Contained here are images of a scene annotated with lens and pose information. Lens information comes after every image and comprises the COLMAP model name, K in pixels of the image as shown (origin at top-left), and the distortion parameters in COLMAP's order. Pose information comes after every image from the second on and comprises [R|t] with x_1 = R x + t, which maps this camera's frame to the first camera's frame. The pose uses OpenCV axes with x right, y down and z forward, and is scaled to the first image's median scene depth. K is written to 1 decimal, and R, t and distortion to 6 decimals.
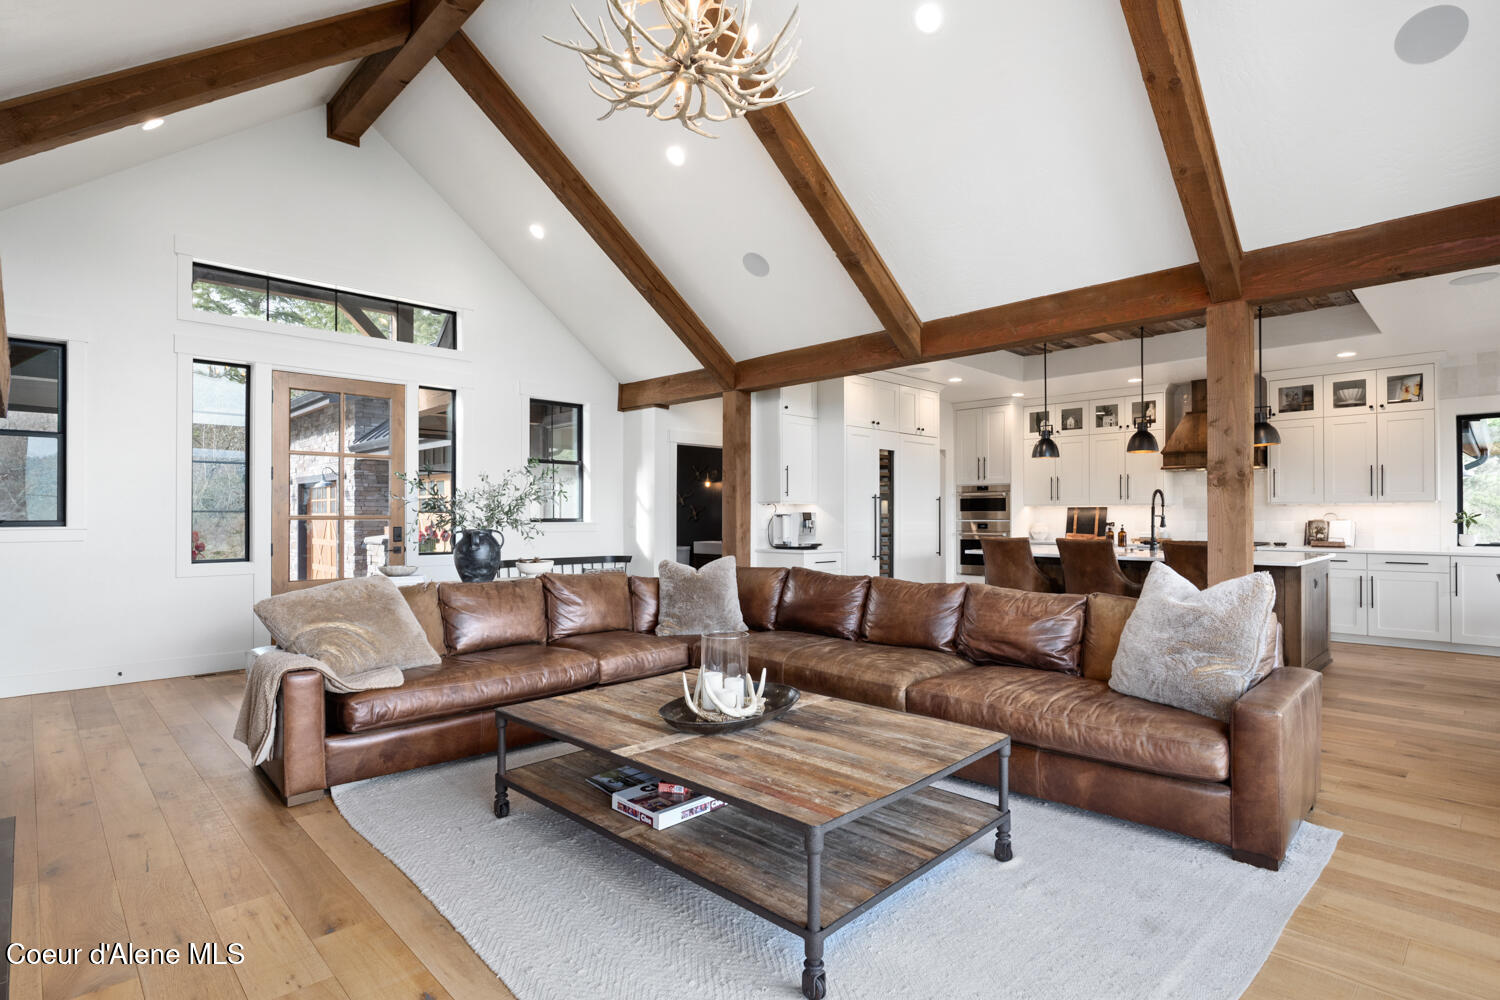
lens RADIAL K [[749.9, 0, 752.4], [0, 749.9, 513.5], [0, 0, 1]] dist [-0.005387, -0.000881]
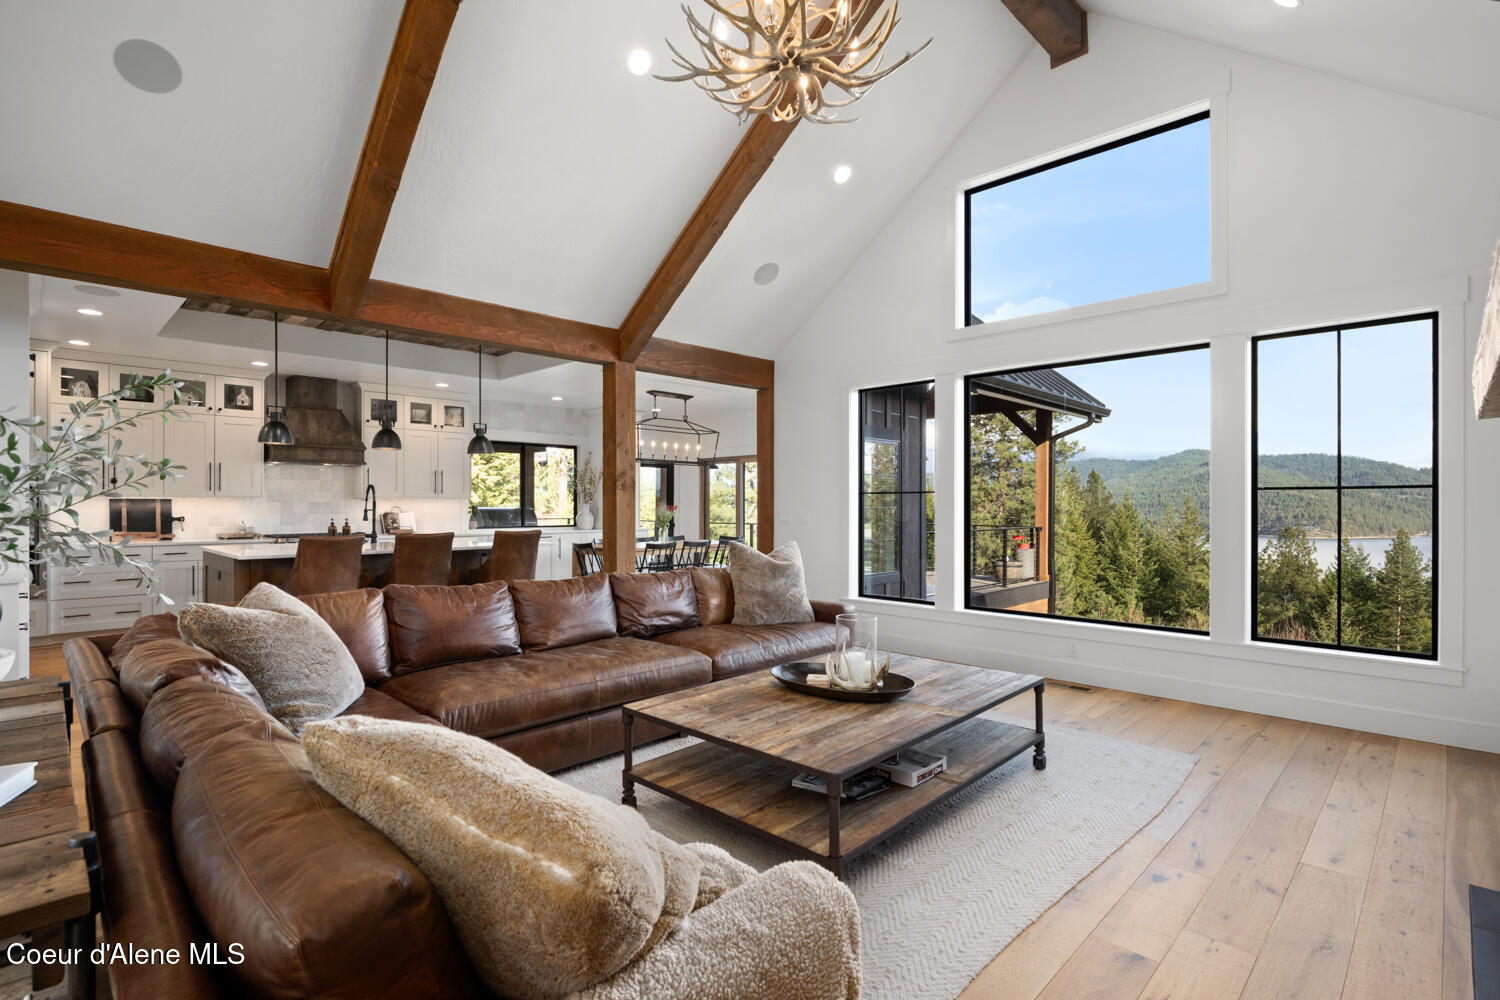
lens RADIAL K [[719.2, 0, 755.1], [0, 719.2, 507.0], [0, 0, 1]] dist [-0.002174, -0.000596]
pose [[-0.020839, -0.002189, 0.999780, -0.439683], [-0.003574, 0.999991, 0.002115, -0.004503], [-0.999776, -0.003529, -0.020846, 0.451744]]
